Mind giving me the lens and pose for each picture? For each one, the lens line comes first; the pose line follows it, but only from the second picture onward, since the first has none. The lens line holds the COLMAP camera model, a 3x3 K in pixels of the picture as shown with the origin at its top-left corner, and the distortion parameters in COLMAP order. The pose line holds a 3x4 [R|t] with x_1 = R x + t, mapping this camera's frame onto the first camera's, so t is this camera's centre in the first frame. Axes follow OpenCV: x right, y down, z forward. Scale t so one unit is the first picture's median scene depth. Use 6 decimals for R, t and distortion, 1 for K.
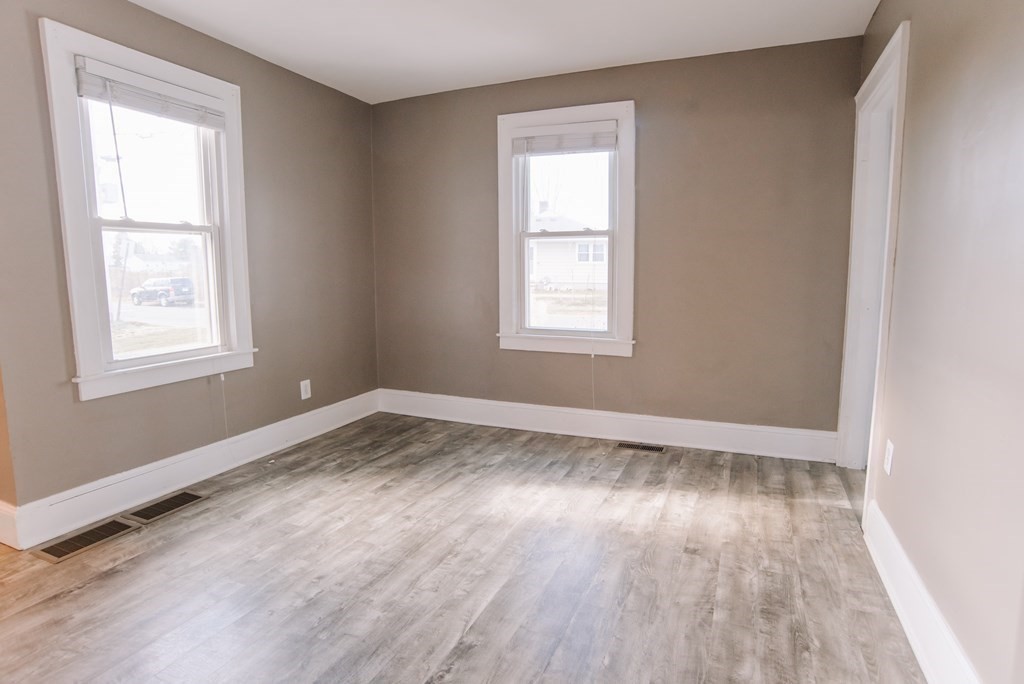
lens RADIAL K [[549.2, 0, 510.5], [0, 549.2, 336.2], [0, 0, 1]] dist [-0.099786, 0.050237]
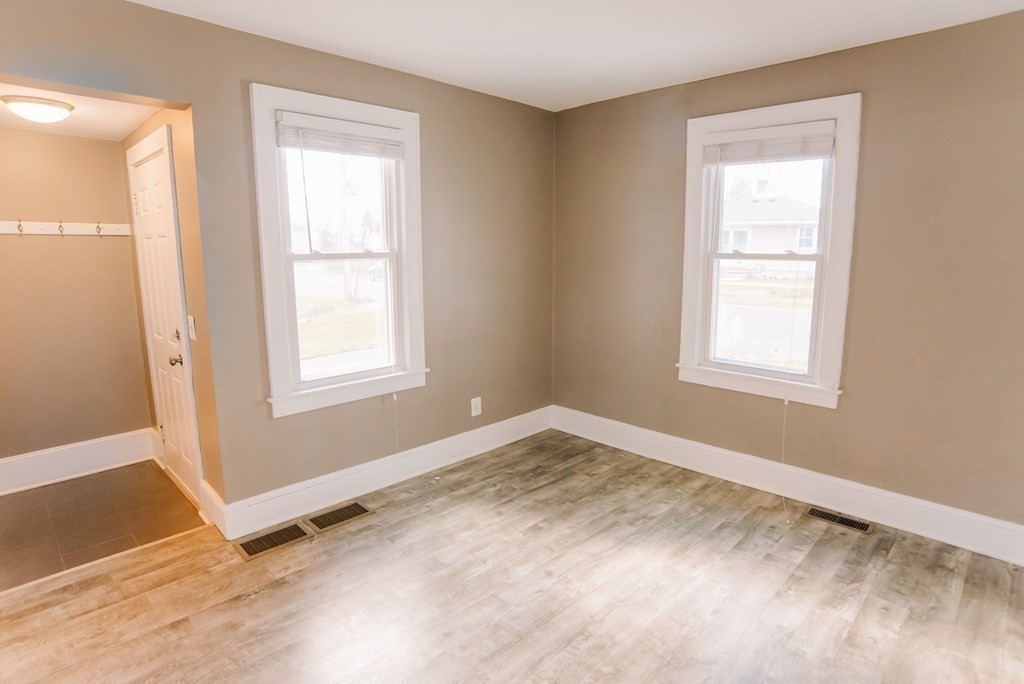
lens RADIAL K [[549.2, 0, 510.5], [0, 549.2, 336.2], [0, 0, 1]] dist [-0.099786, 0.050237]
pose [[0.931312, 0.059661, -0.359302, 0.052911], [-0.045333, 0.997809, 0.048181, -0.105134], [0.361390, -0.028584, 0.931977, 0.084743]]
